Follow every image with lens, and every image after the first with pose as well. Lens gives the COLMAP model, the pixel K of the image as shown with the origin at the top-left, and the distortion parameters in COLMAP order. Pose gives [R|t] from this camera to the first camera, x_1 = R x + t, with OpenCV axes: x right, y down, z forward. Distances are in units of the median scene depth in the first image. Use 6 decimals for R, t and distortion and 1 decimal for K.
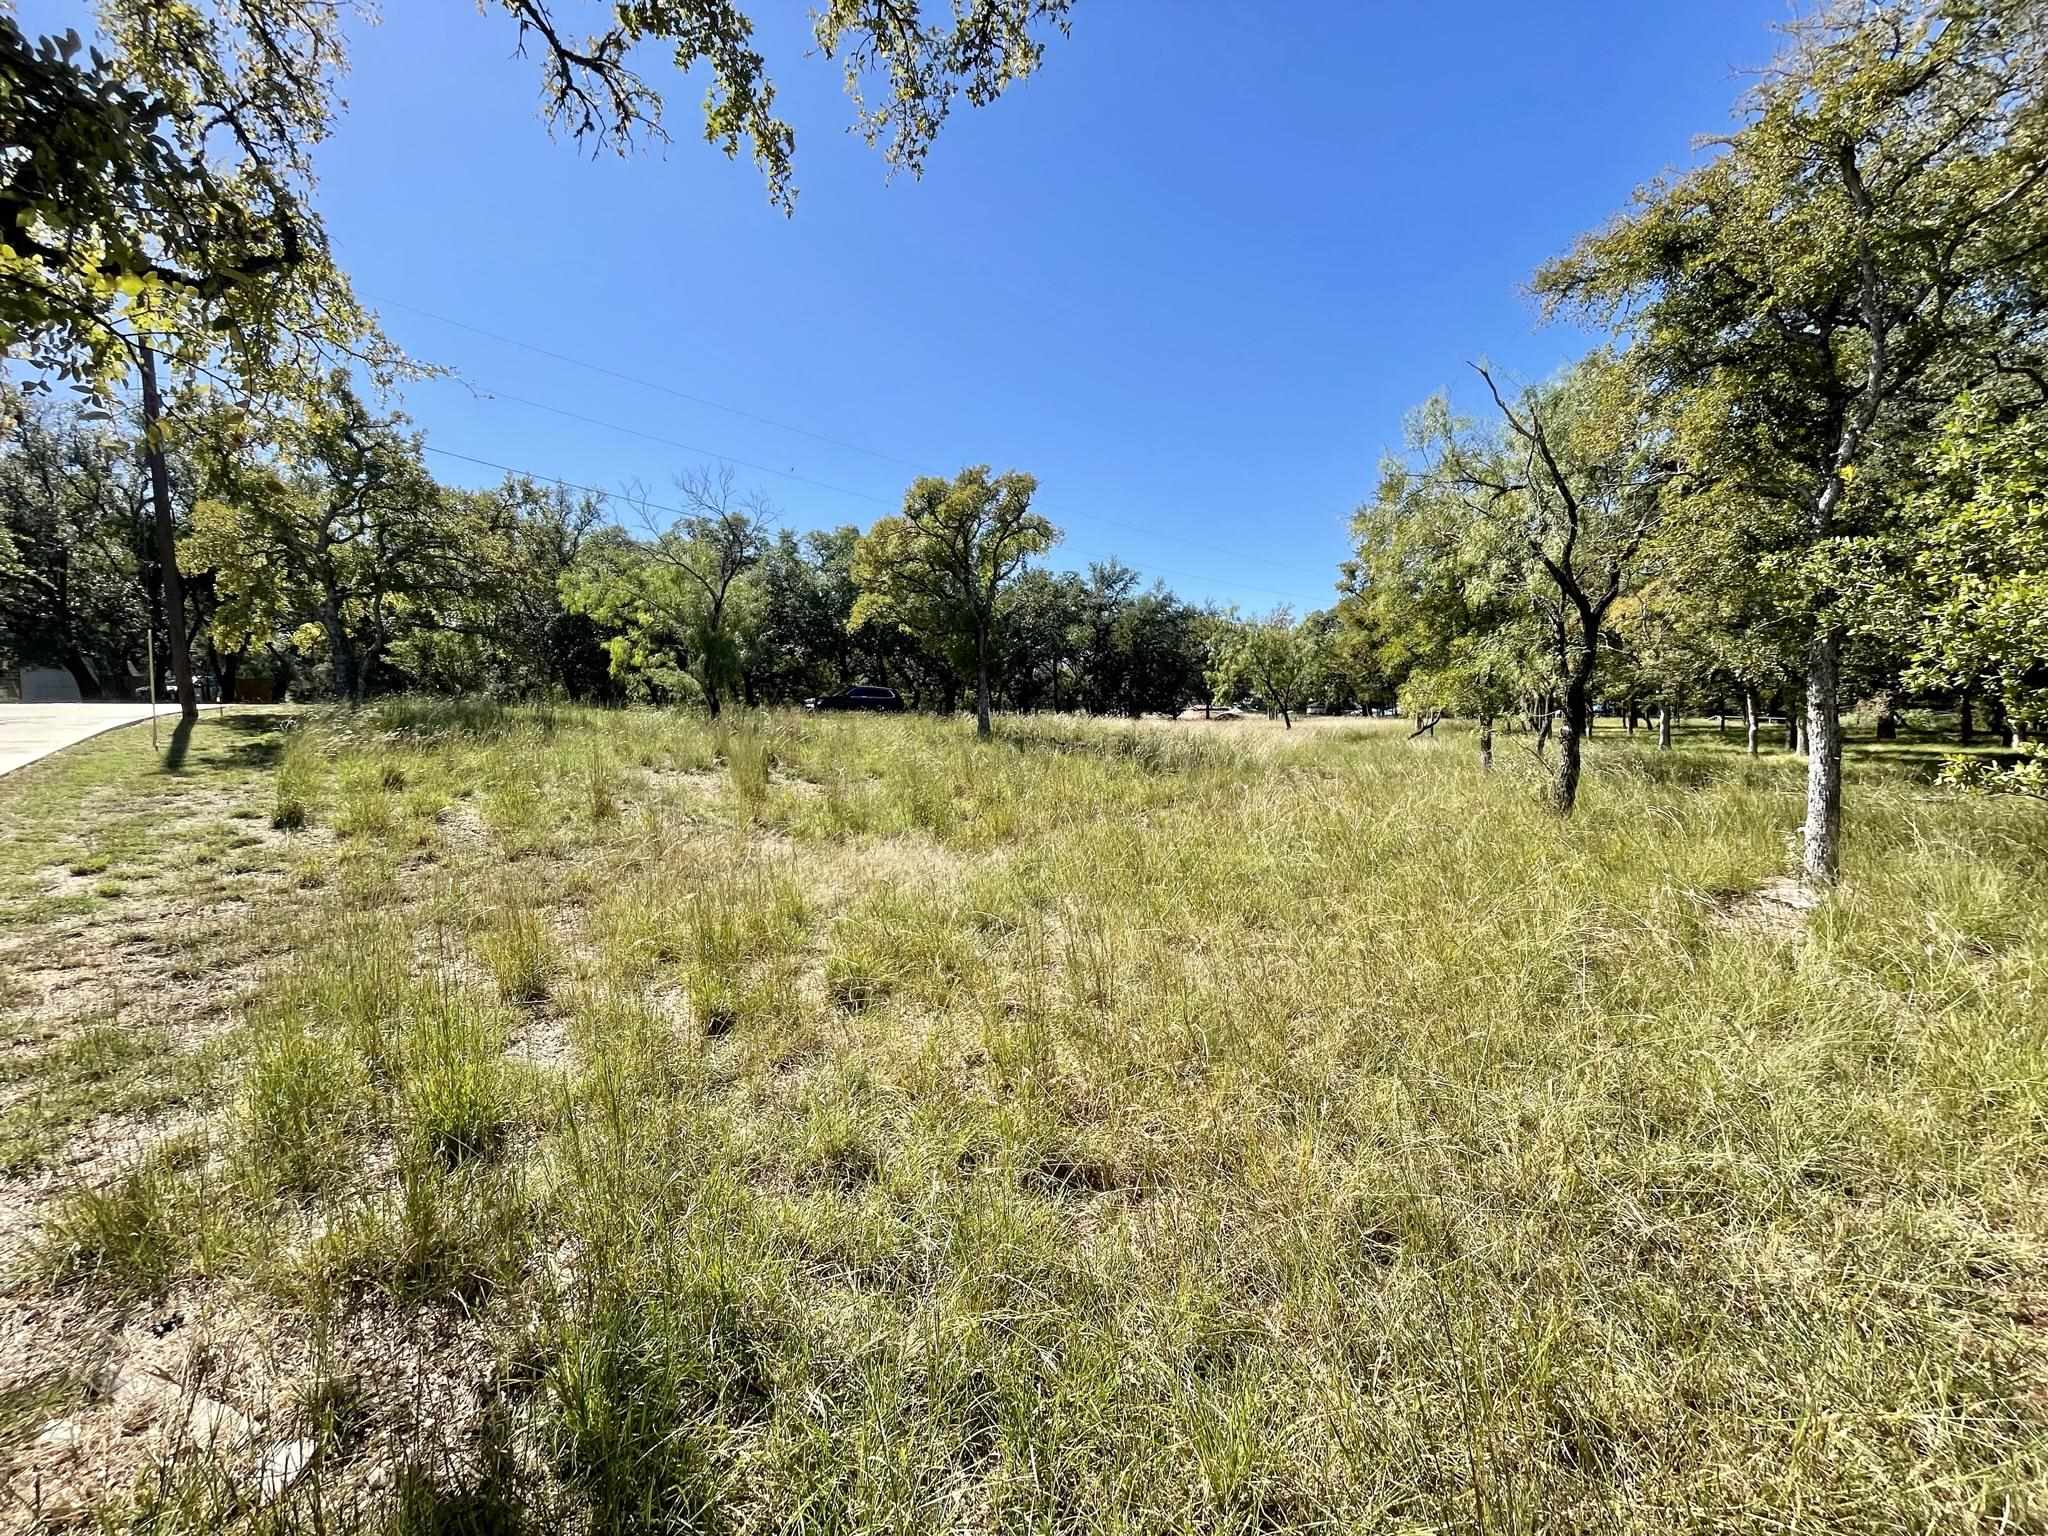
lens RADIAL K [[822.6, 0, 1013.2], [0, 822.6, 770.2], [0, 0, 1]] dist [-0.000317, 0.000006]
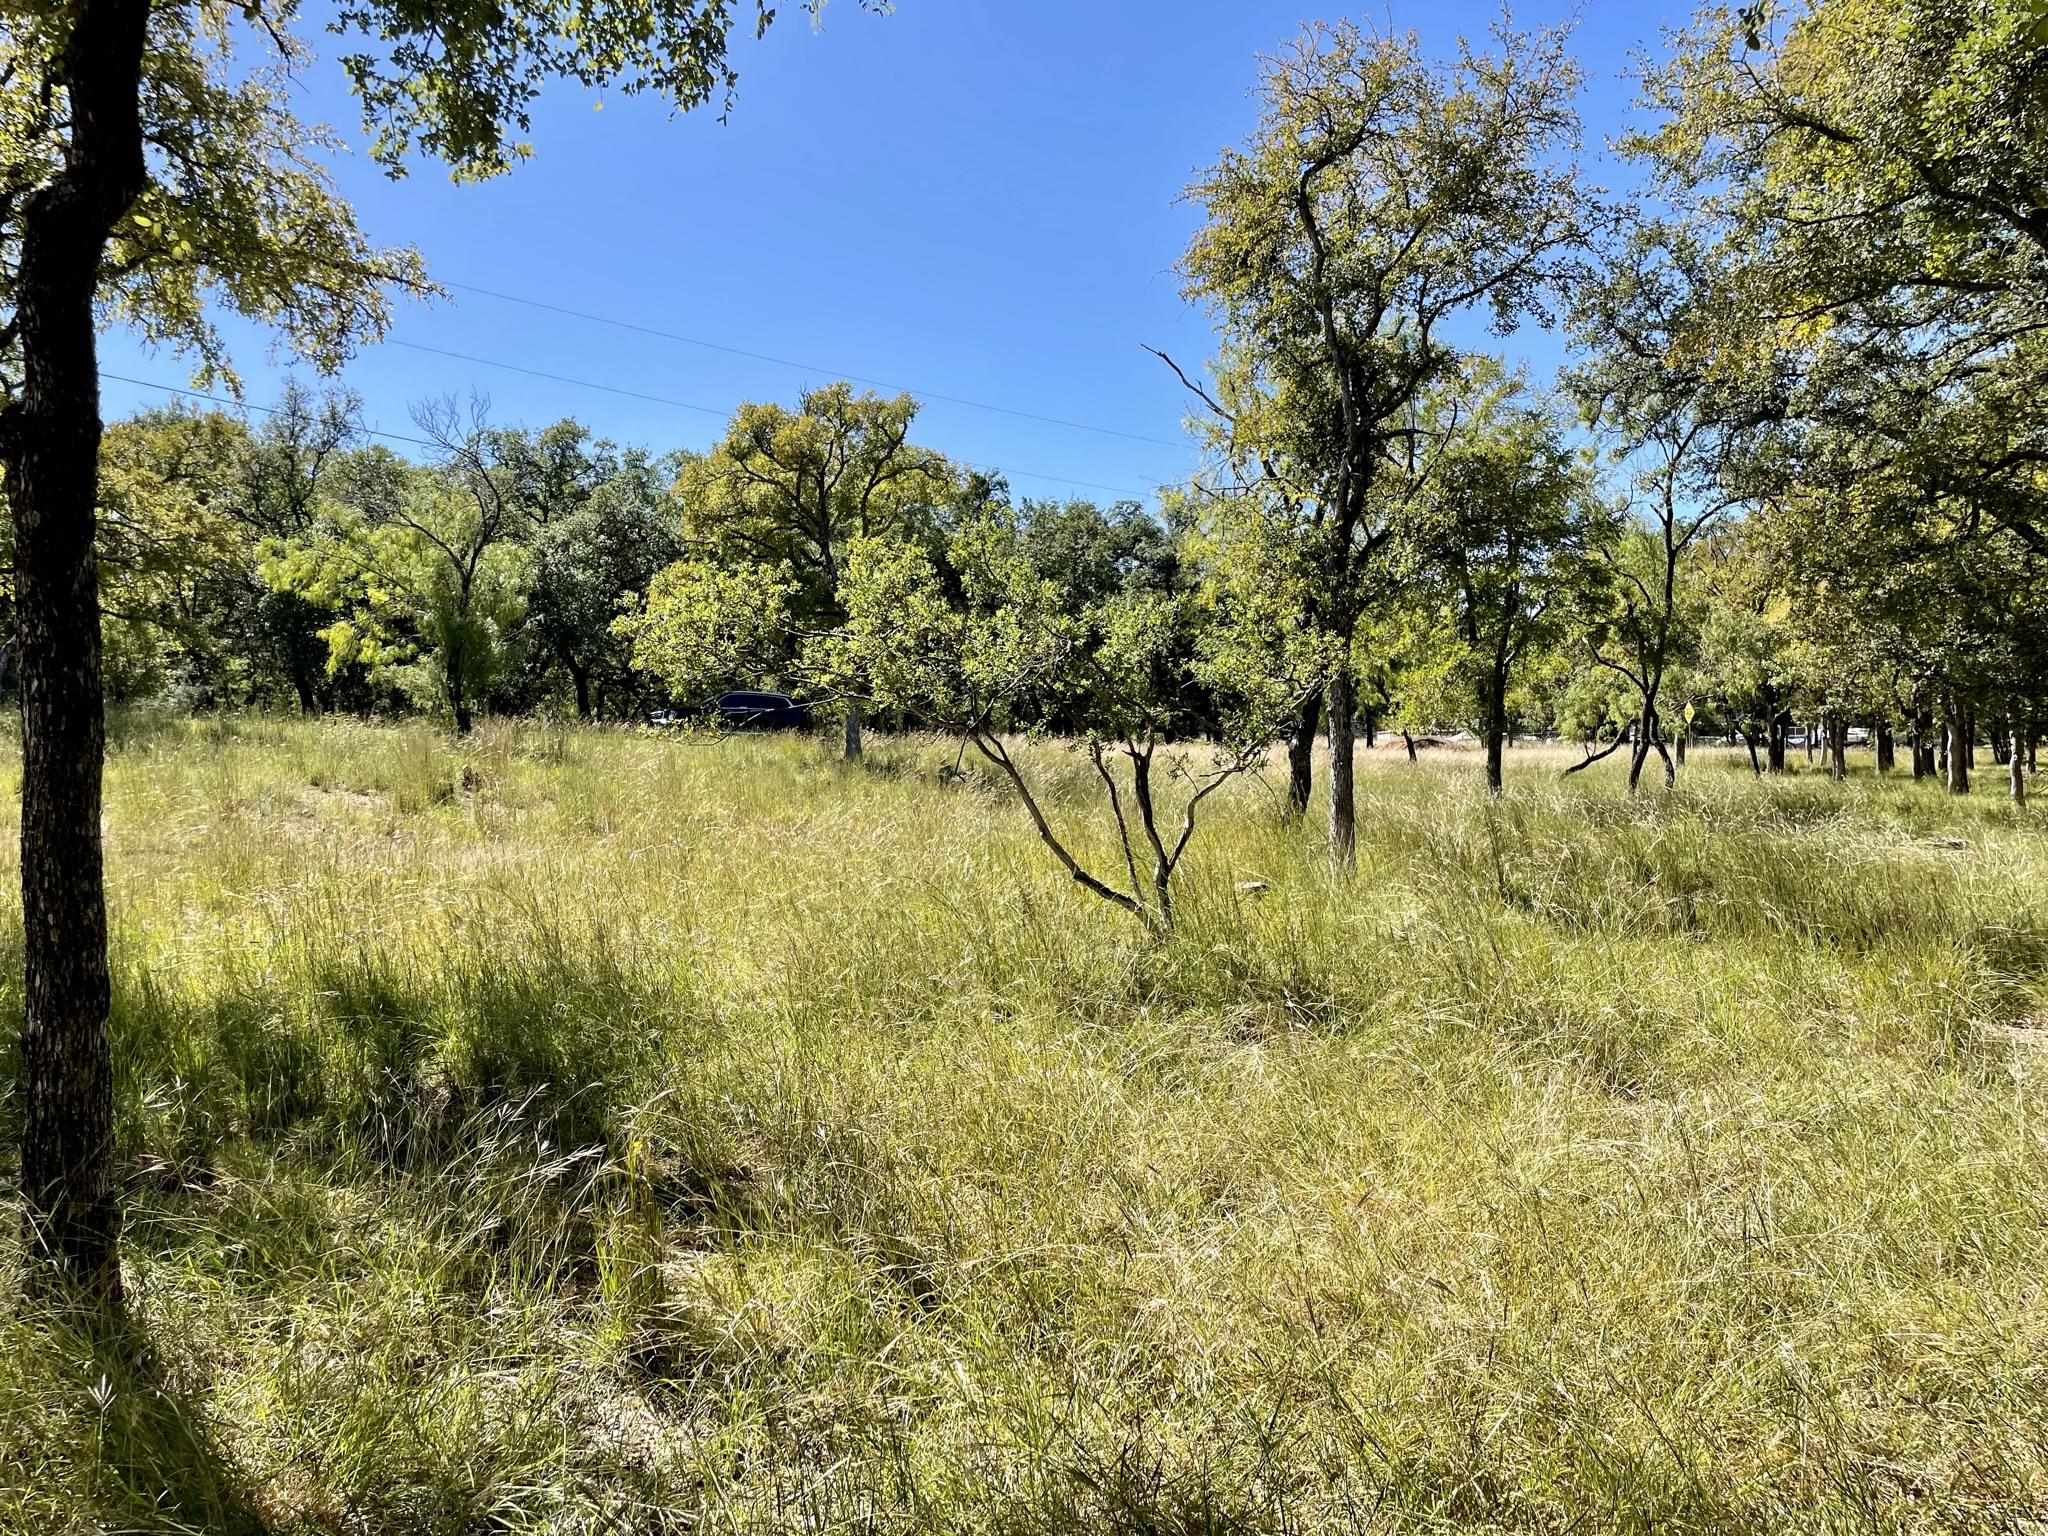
lens RADIAL K [[1536.5, 0, 1028.8], [0, 1536.5, 765.0], [0, 0, 1]] dist [0.066090, -0.058247]
pose [[0.996642, 0.004769, -0.081748, 0.230851], [-0.009136, 0.998546, -0.053131, 0.028452], [0.081375, 0.053700, 0.995236, -0.293187]]
